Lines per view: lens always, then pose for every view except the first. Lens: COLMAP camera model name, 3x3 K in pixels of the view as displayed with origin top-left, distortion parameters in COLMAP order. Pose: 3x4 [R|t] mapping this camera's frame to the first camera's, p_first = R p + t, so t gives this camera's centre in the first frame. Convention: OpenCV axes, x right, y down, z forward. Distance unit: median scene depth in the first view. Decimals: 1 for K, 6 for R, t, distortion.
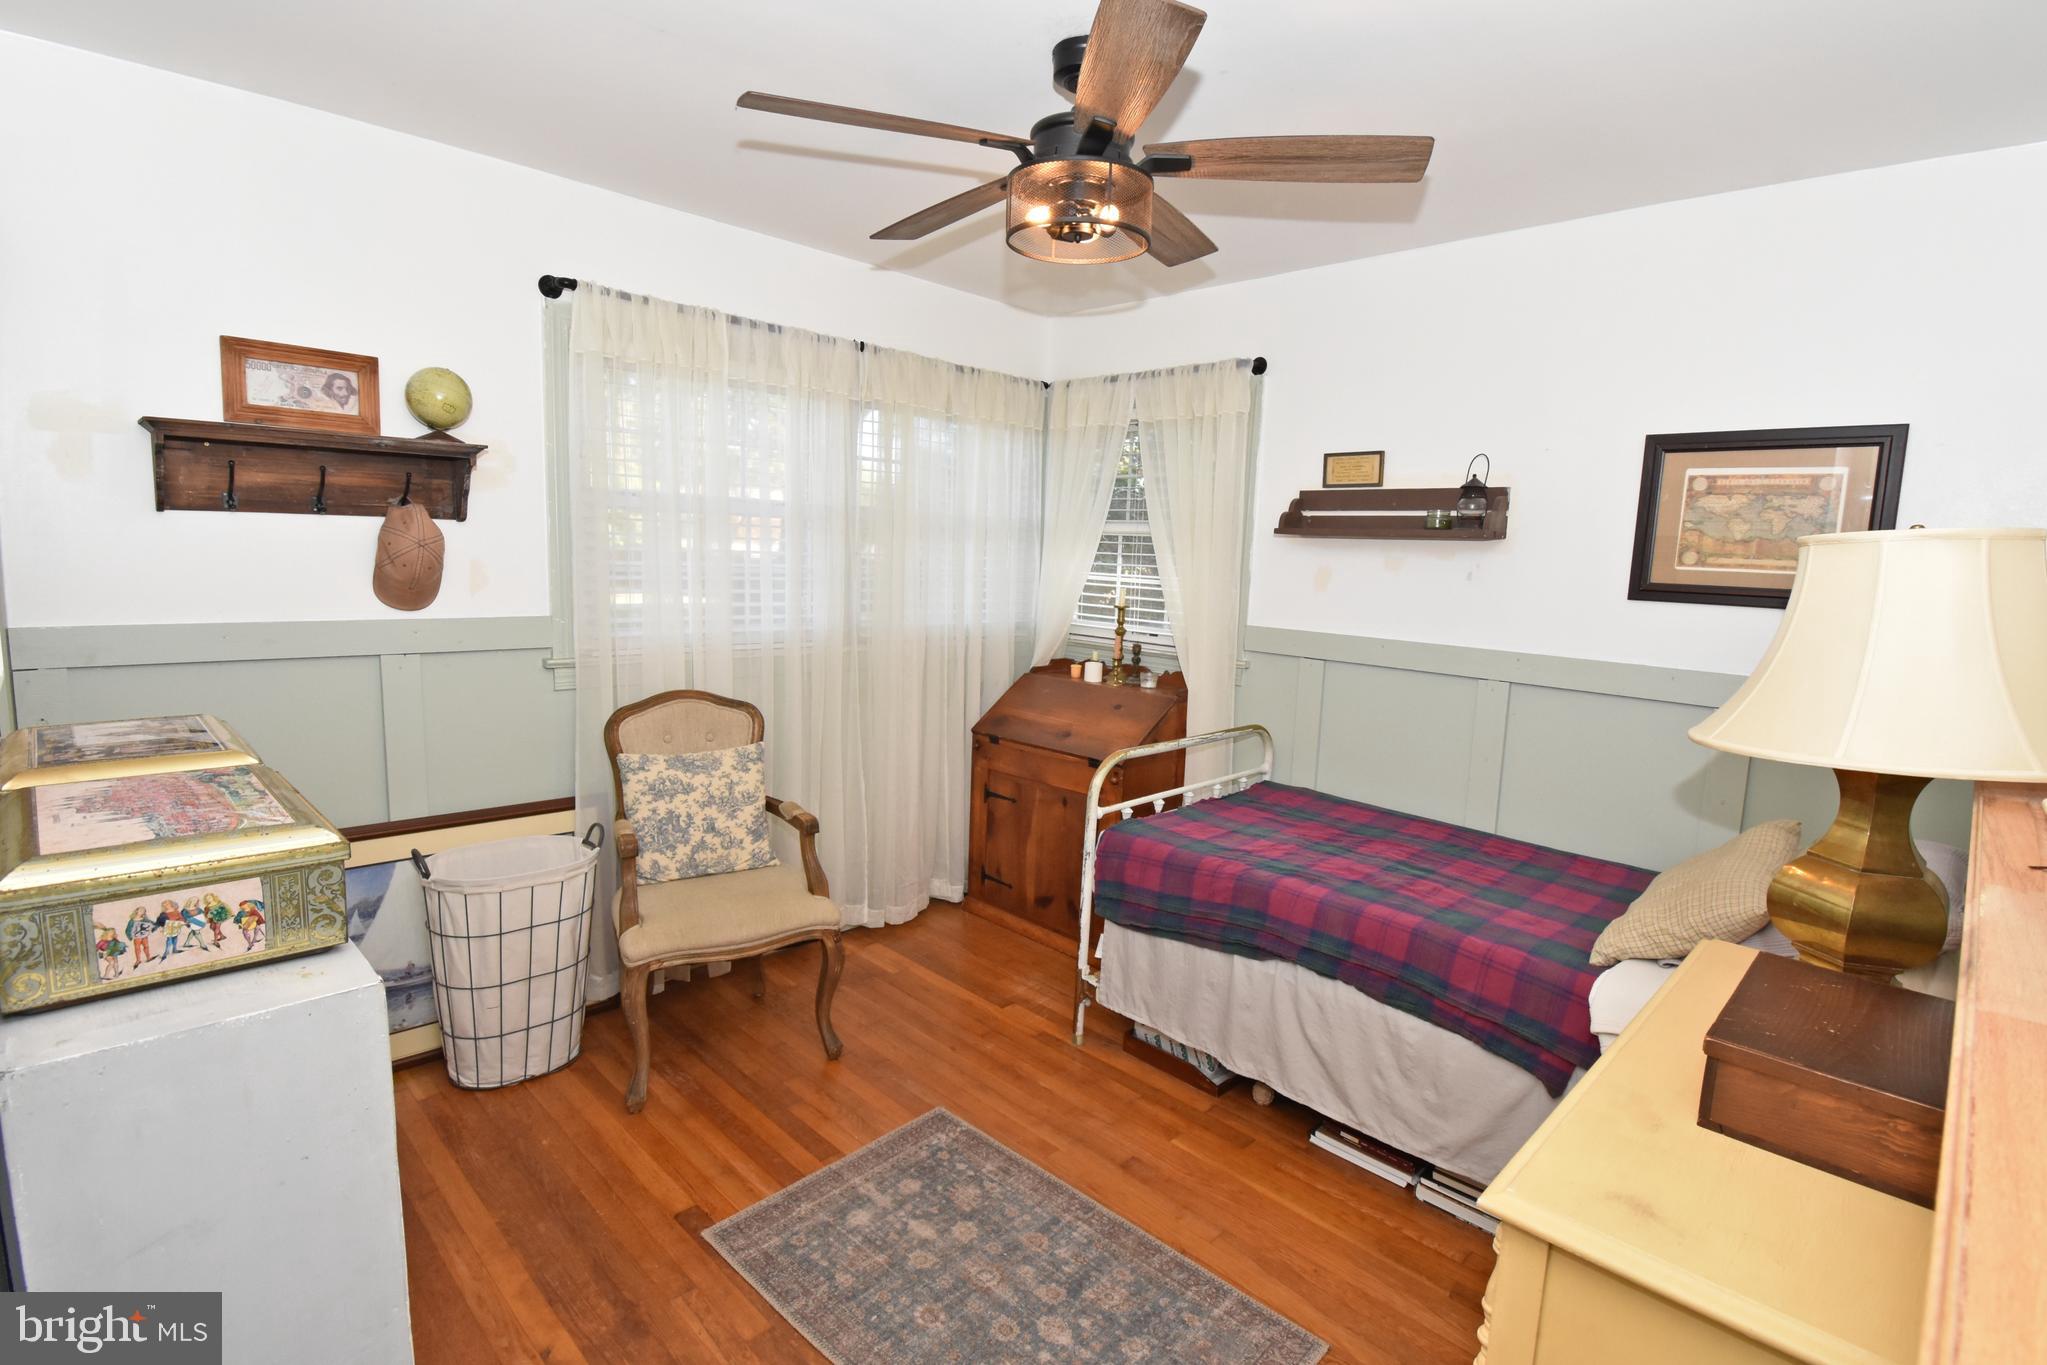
lens RADIAL K [[978.5, 0, 1019.3], [0, 978.5, 682.7], [0, 0, 1]] dist [-0.001317, -0.003522]
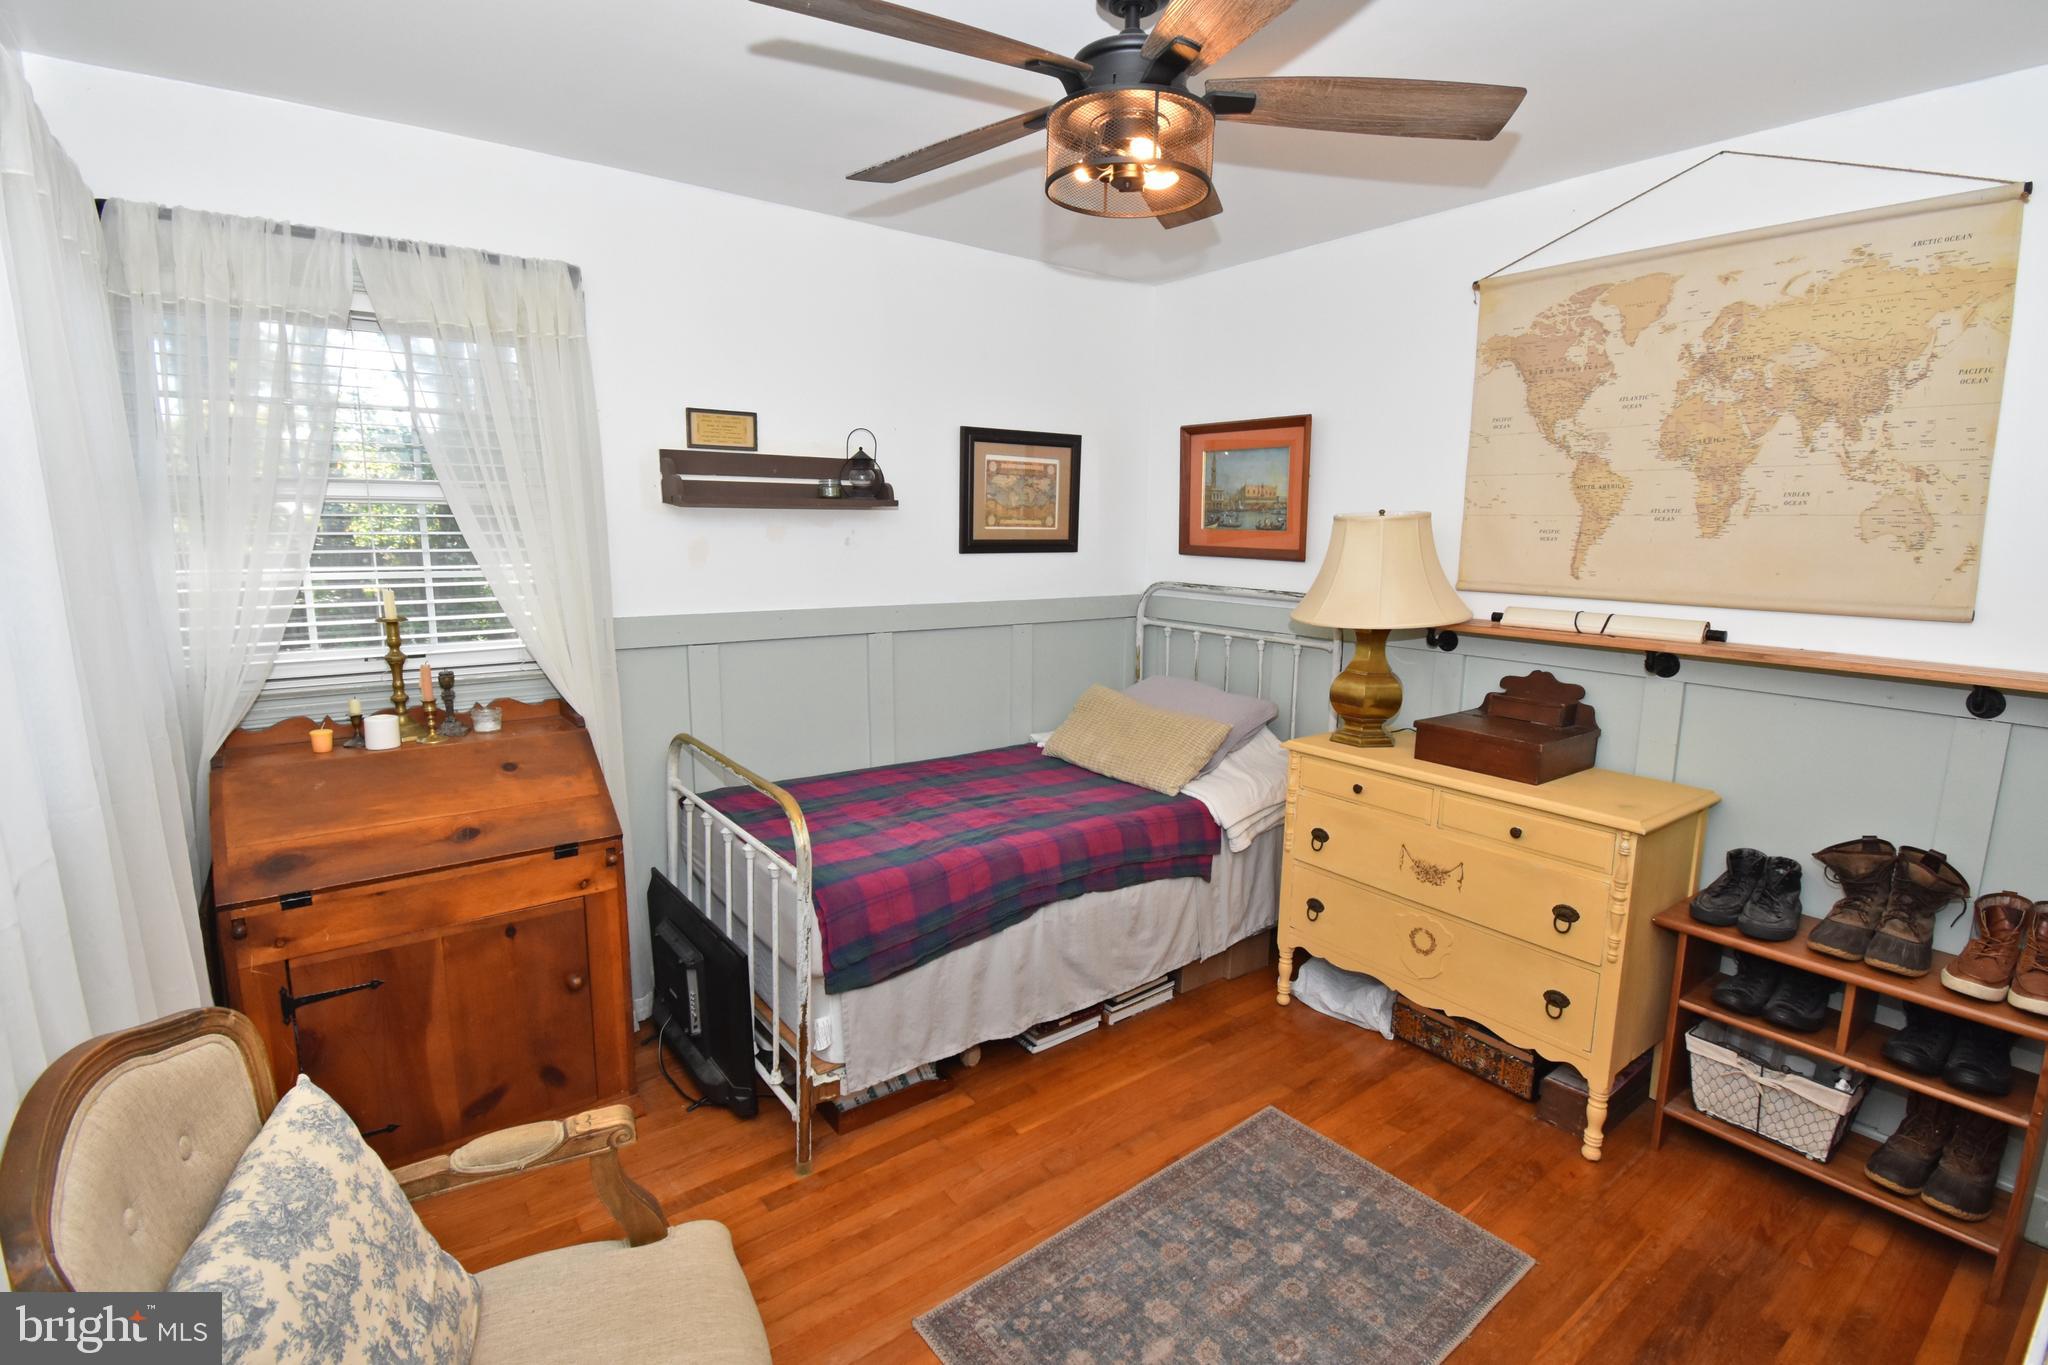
lens RADIAL K [[979.0, 0, 1020.9], [0, 979.0, 682.8], [0, 0, 1]] dist [-0.001317, -0.003522]
pose [[0.117806, -0.195326, 0.973637, -0.683538], [0.131671, 0.974880, 0.179644, -0.143962], [-0.984268, 0.107036, 0.140566, 0.775643]]
